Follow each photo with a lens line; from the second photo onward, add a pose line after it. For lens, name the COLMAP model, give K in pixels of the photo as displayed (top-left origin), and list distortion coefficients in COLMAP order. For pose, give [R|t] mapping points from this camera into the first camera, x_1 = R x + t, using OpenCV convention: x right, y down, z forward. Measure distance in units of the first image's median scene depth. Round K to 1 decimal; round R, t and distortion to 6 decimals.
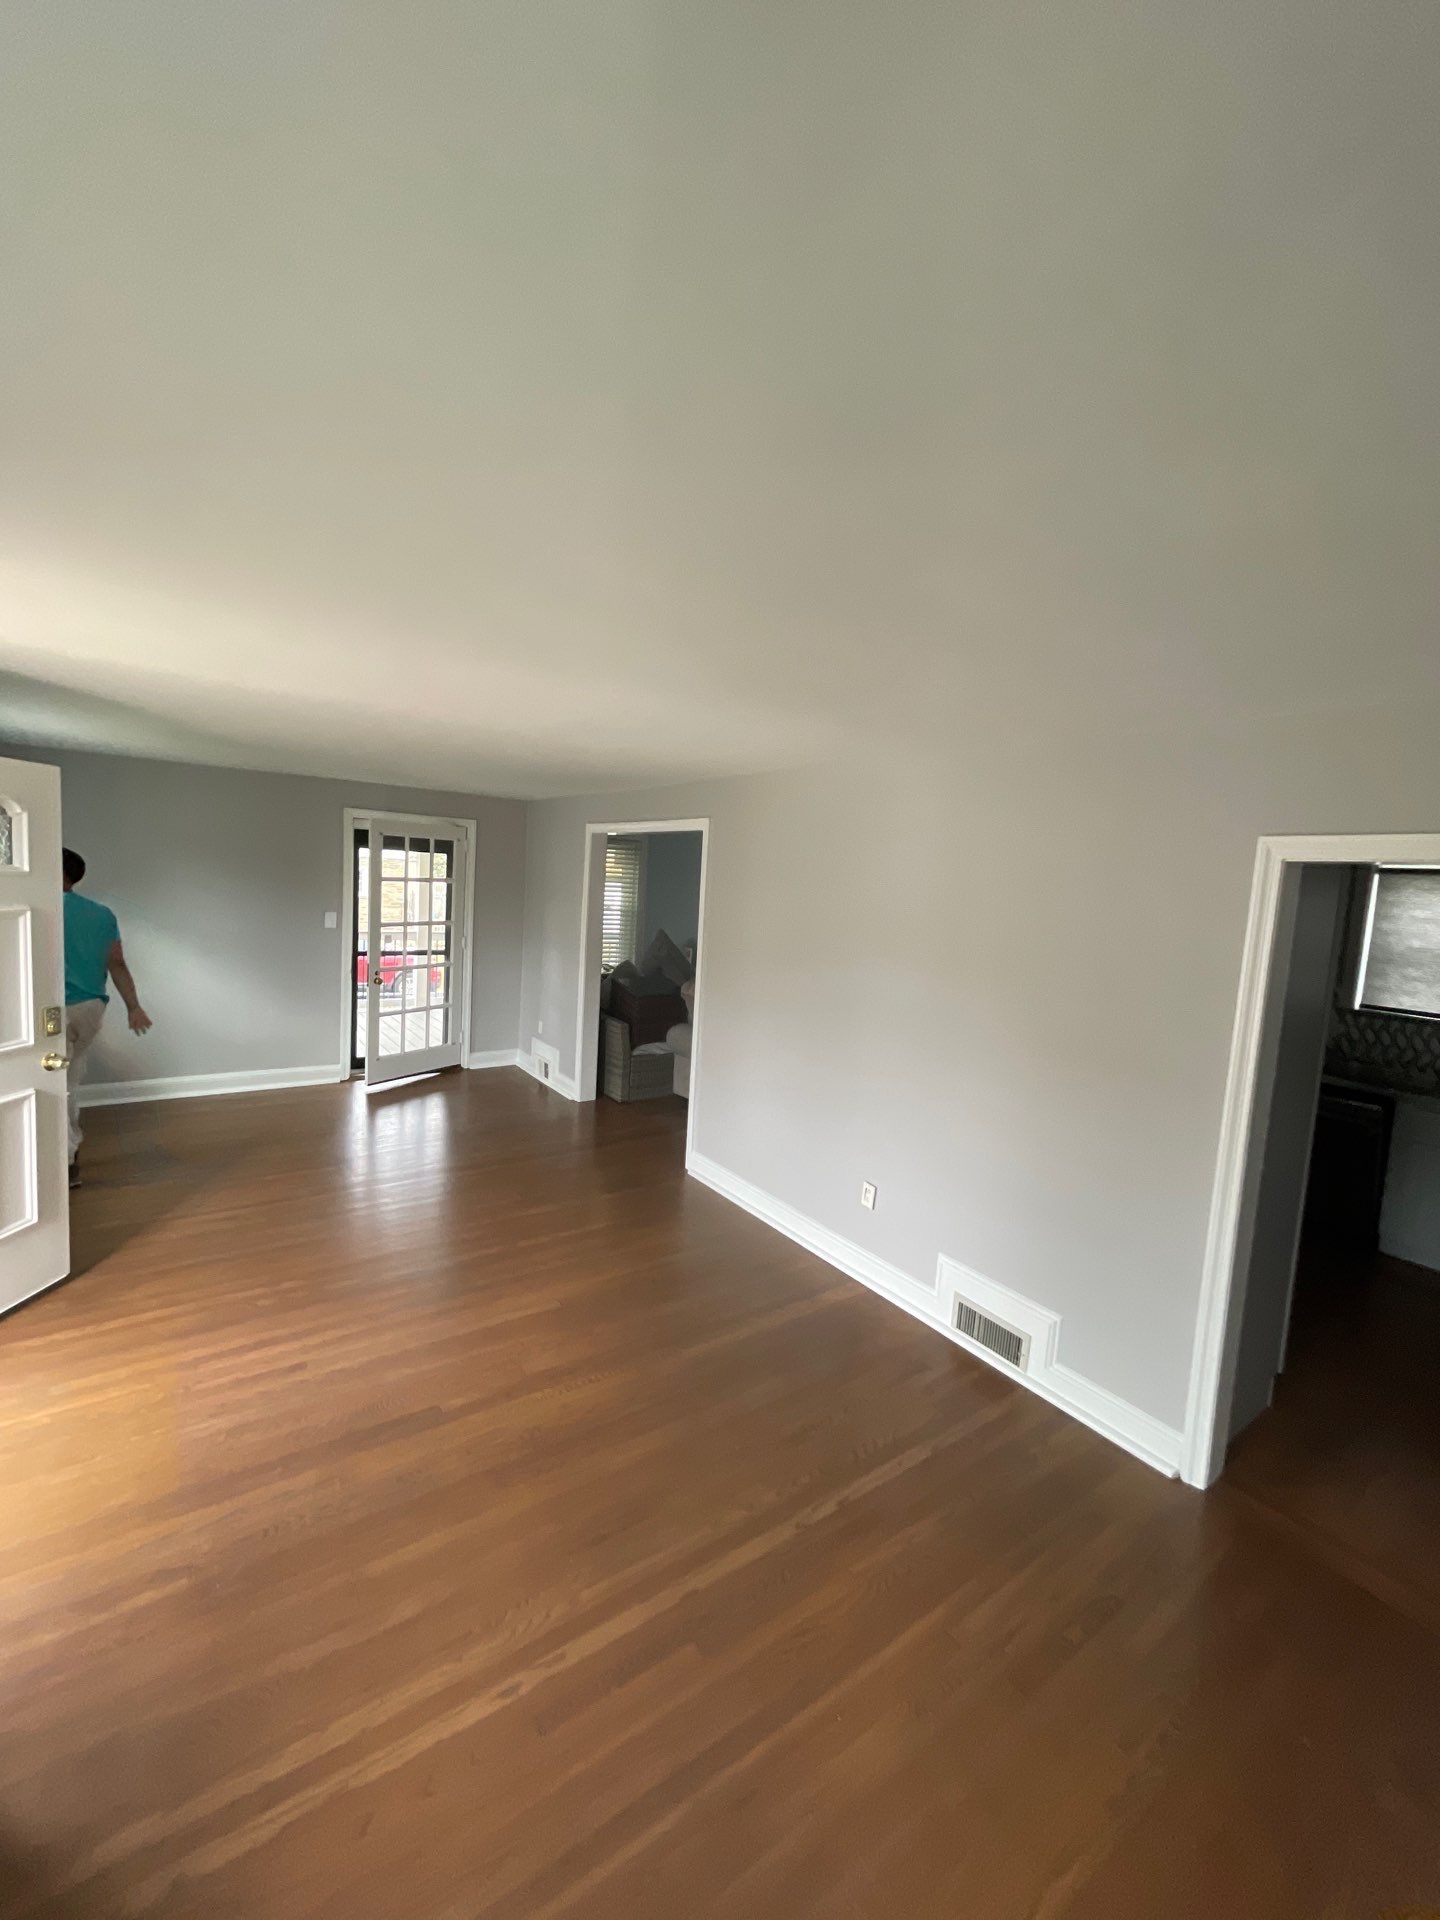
lens RADIAL K [[765.6, 0, 712.0], [0, 765.6, 950.4], [0, 0, 1]] dist [0.001483, 0.000204]
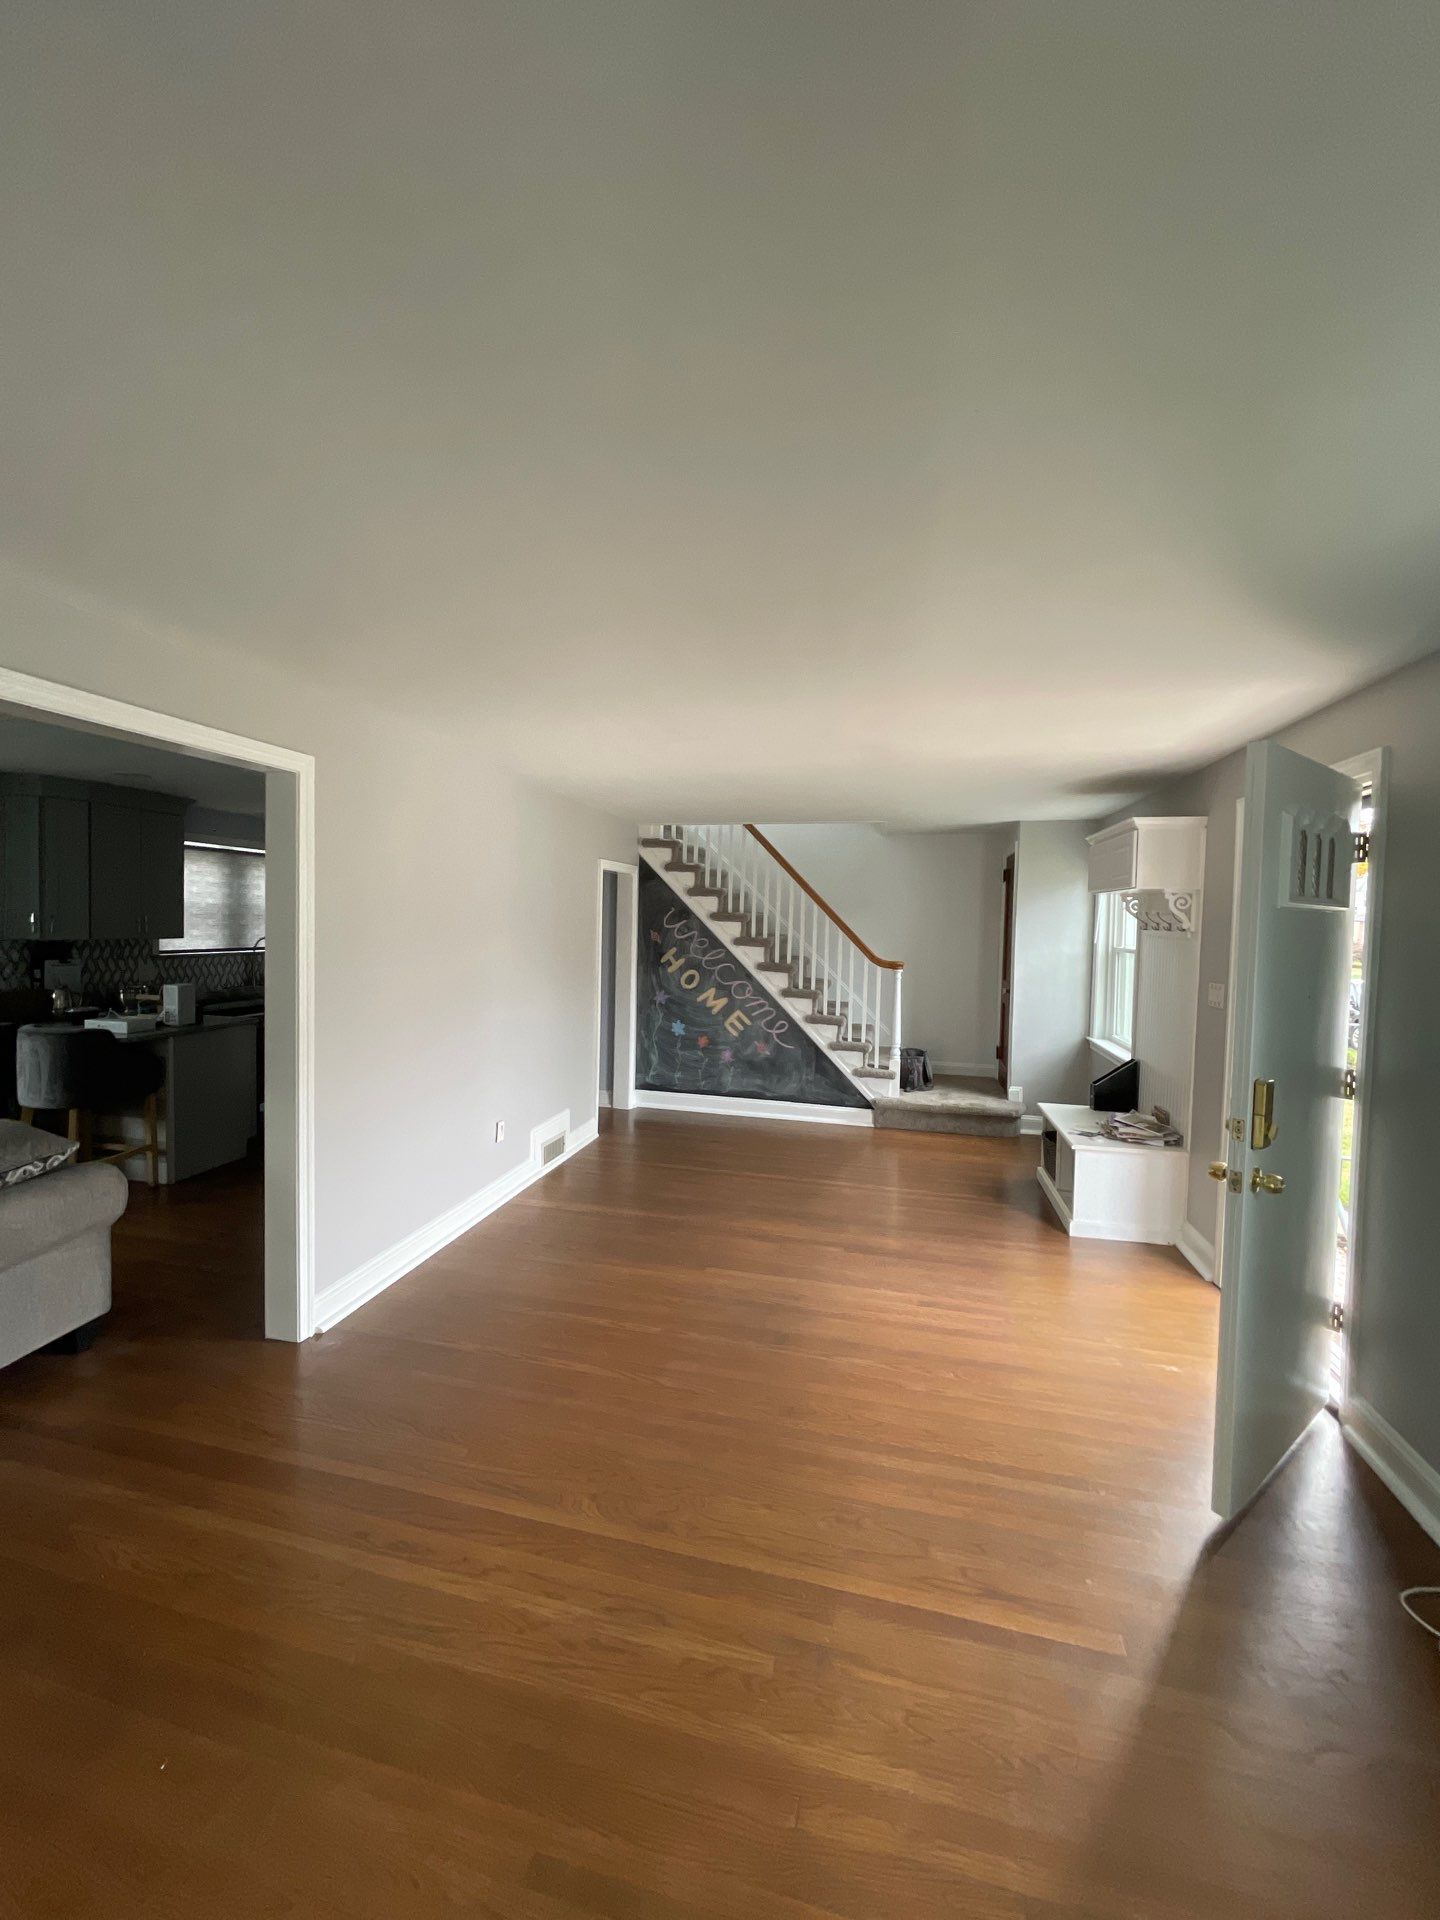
lens RADIAL K [[765.6, 0, 712.0], [0, 765.6, 950.4], [0, 0, 1]] dist [0.001483, 0.000204]
pose [[-0.655149, -0.104027, 0.748304, -1.087025], [0.011993, 0.988918, 0.147976, -0.166728], [-0.755405, 0.105921, -0.646641, 1.843742]]
